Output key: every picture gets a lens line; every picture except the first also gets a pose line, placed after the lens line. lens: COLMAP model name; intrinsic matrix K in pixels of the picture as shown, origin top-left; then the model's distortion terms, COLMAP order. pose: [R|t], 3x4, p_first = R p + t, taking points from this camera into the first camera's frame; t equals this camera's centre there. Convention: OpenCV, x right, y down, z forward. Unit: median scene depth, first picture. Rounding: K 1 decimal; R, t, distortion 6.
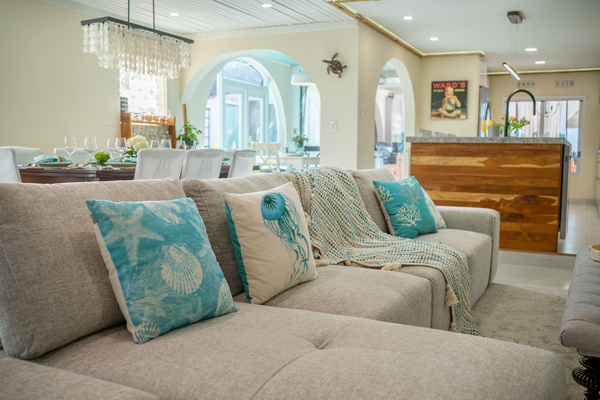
lens RADIAL K [[612.9, 0, 300.1], [0, 612.9, 196.6], [0, 0, 1]] dist [-0.004089, 0.000000]
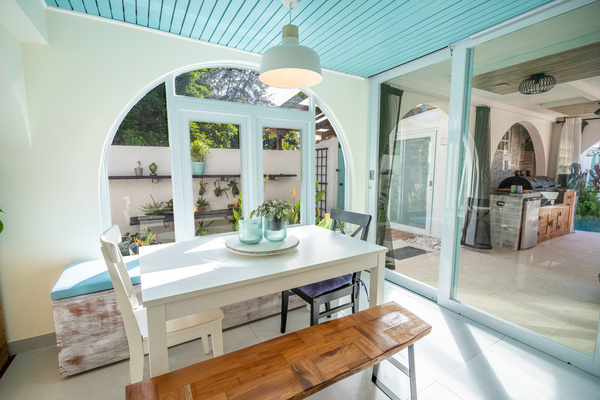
lens RADIAL K [[269.6, 0, 299.0], [0, 269.6, 199.4], [0, 0, 1]] dist [0.000933, 0.000485]
pose [[0.820923, 0.054630, -0.568420, 0.118304], [-0.031861, 0.998245, 0.049926, -0.108083], [0.570150, -0.022875, 0.821222, 0.827944]]
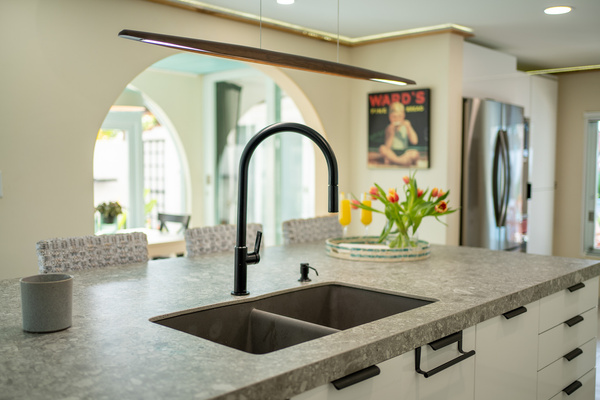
lens RADIAL K [[612.9, 0, 298.8], [0, 612.9, 199.0], [0, 0, 1]] dist [-0.004089, 0.000000]
pose [[0.950452, 0.009274, -0.310732, 0.323872], [-0.012969, 0.999868, -0.009826, -0.096650], [0.310599, 0.013368, 0.950447, 0.513456]]
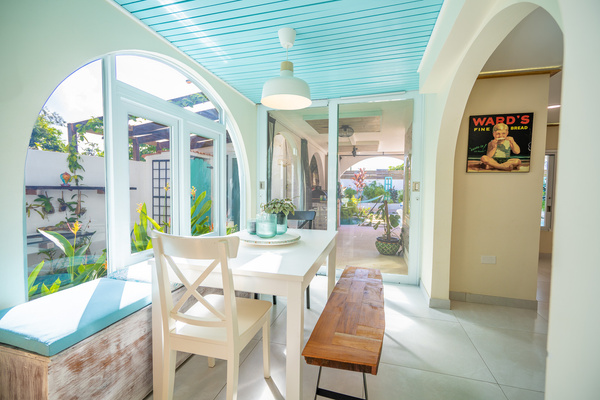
lens RADIAL K [[269.6, 0, 295.2], [0, 269.6, 199.9], [0, 0, 1]] dist [0.000933, 0.000485]
pose [[0.988569, -0.004738, 0.150694, -0.020568], [0.008472, 0.999673, -0.024146, -0.091600], [-0.150530, 0.025147, 0.988286, 0.751817]]
